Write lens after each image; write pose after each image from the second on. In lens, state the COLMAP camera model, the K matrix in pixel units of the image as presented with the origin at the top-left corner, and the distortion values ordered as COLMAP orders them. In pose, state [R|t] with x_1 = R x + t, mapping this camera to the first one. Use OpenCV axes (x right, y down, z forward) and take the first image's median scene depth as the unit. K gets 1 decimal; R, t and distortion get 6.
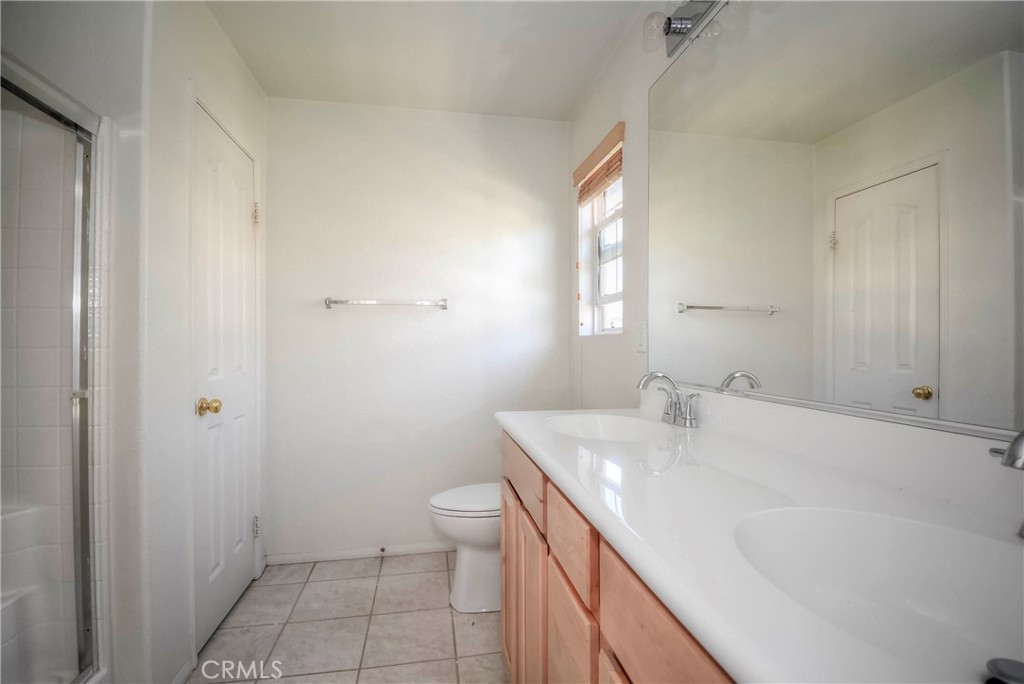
lens RADIAL K [[461.5, 0, 511.0], [0, 461.5, 346.5], [0, 0, 1]] dist [0.022694, -0.028305]
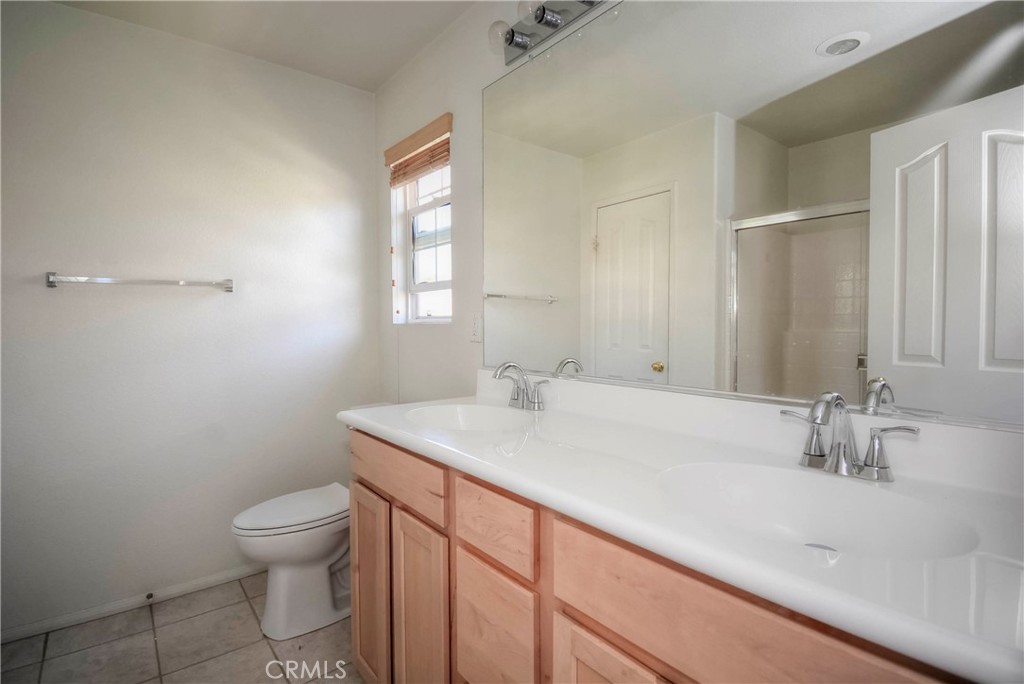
lens RADIAL K [[481.8, 0, 508.8], [0, 481.8, 343.4], [0, 0, 1]] dist [0.001441, -0.015391]
pose [[0.880389, -0.022690, 0.473710, -0.129208], [0.008426, 0.999446, 0.032211, -0.014455], [-0.474178, -0.024367, 0.880092, 0.005956]]
